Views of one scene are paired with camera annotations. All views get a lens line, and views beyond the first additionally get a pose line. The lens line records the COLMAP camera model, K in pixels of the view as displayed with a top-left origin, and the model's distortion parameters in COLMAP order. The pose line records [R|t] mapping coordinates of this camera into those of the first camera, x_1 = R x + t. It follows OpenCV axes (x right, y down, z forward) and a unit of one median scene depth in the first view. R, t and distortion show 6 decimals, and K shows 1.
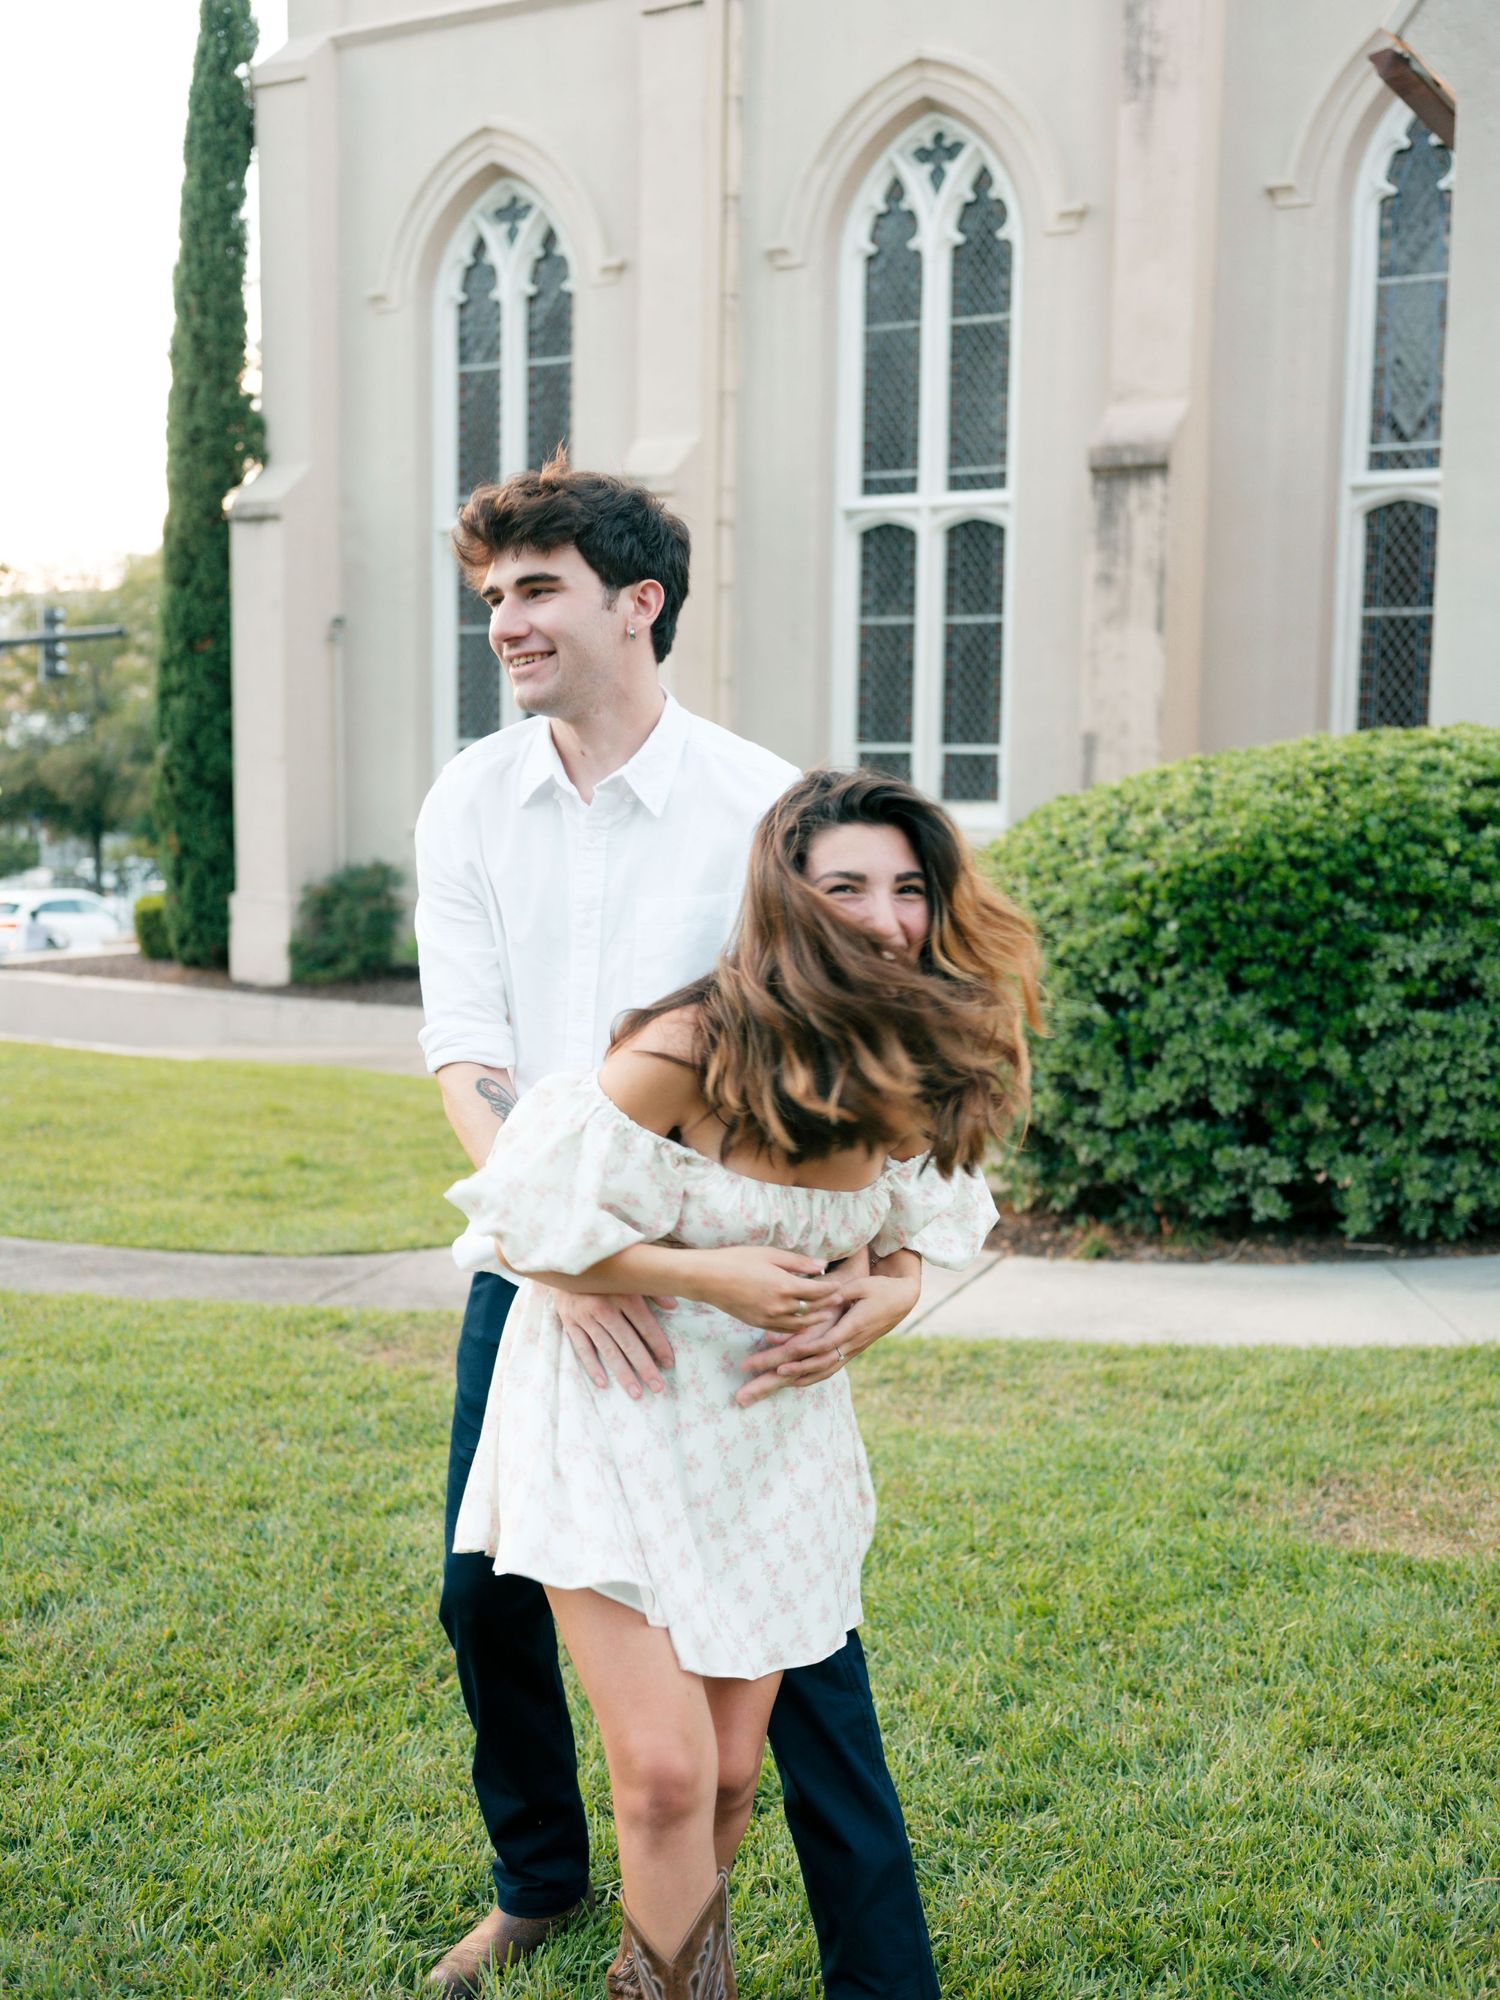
lens RADIAL K [[2269.4, 0, 730.9], [0, 2269.4, 1060.2], [0, 0, 1]] dist [-0.020224, 0.000000]
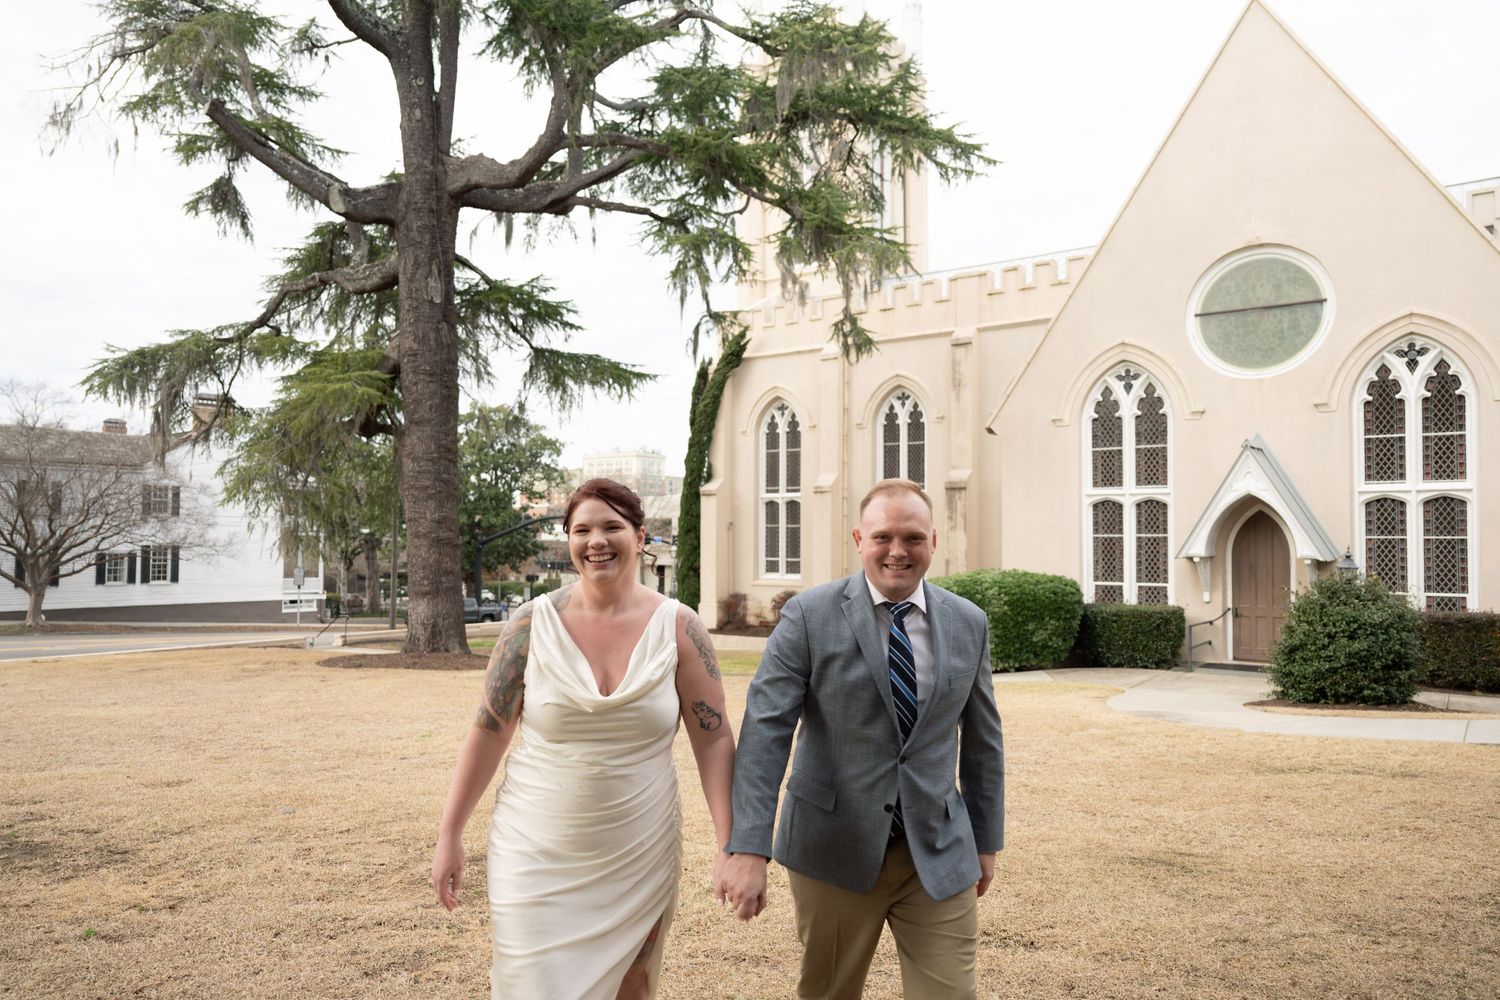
lens RADIAL K [[1083.2, 0, 742.0], [0, 1083.2, 508.3], [0, 0, 1]] dist [0.004590, 0.001490]
pose [[0.996197, -0.010344, -0.086514, -0.025871], [-0.002799, 0.988617, -0.150427, 0.051768], [0.087085, 0.150097, 0.984828, -1.061148]]
